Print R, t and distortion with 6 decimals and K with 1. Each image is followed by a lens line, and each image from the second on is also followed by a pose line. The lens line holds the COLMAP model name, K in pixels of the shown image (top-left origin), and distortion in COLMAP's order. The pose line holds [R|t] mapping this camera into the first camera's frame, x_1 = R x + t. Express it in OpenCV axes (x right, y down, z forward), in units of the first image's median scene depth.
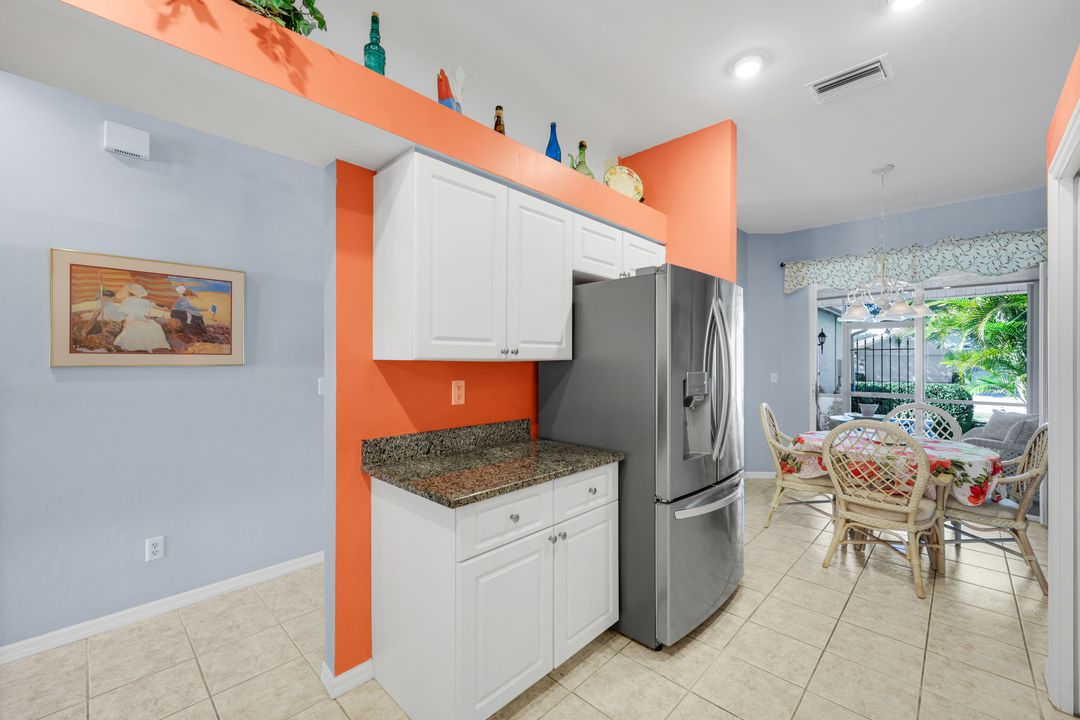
lens RADIAL K [[441.2, 0, 536.7], [0, 441.2, 360.4], [0, 0, 1]] dist [-0.007604, 0.000201]
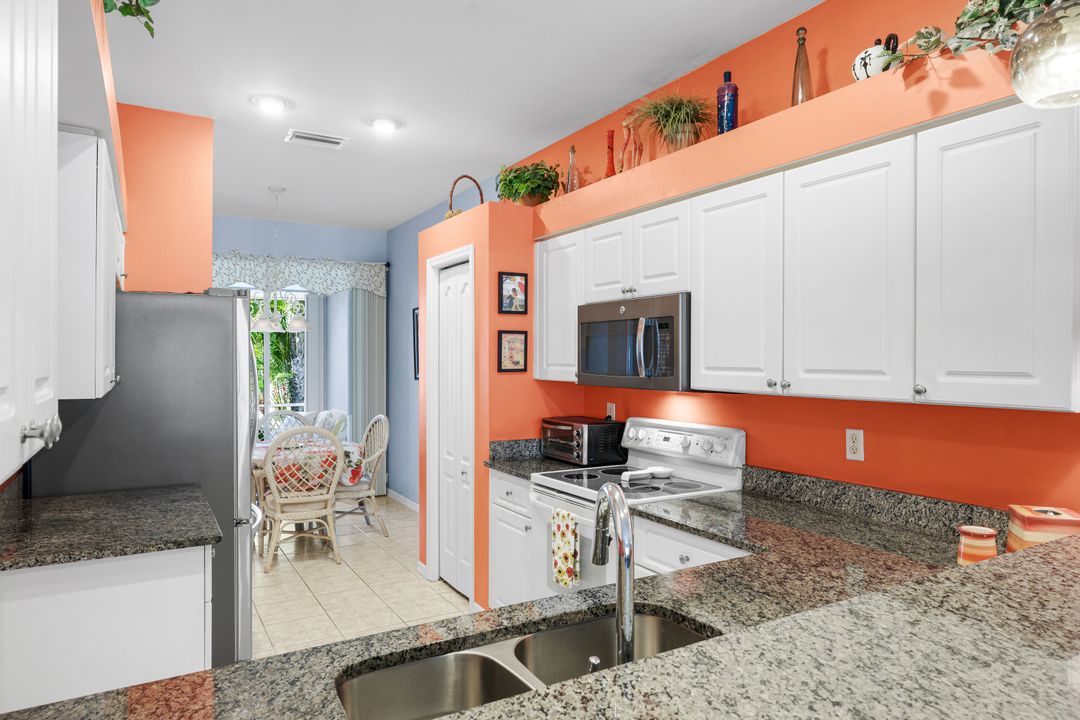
lens RADIAL K [[665.0, 0, 540.1], [0, 665.0, 360.5], [0, 0, 1]] dist [-0.007187, -0.000978]
pose [[0.272328, -0.005121, 0.962191, -0.551072], [-0.006773, 0.999951, 0.007239, -0.038533], [-0.962181, -0.008488, 0.272280, -0.045983]]
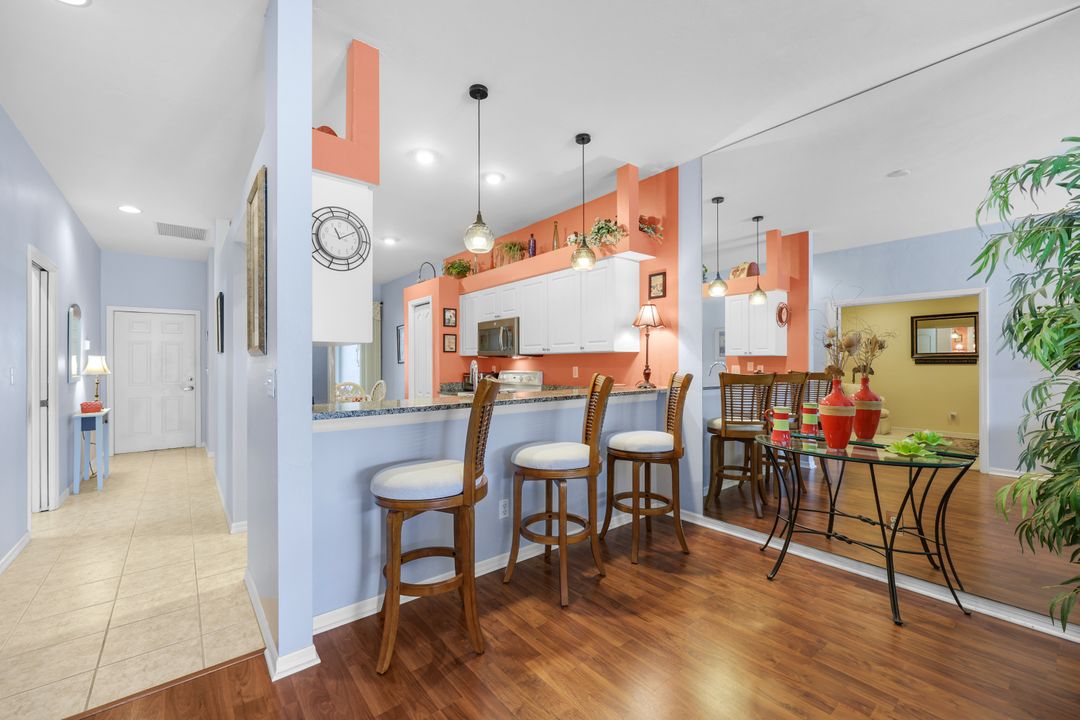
lens RADIAL K [[437.6, 0, 546.6], [0, 437.6, 363.5], [0, 0, 1]] dist [-0.002204, 0.000257]
pose [[0.105007, 0.002689, 0.994468, -0.988967], [-0.001608, 0.999995, -0.002534, 0.019835], [-0.994470, -0.001333, 0.105011, -0.197750]]
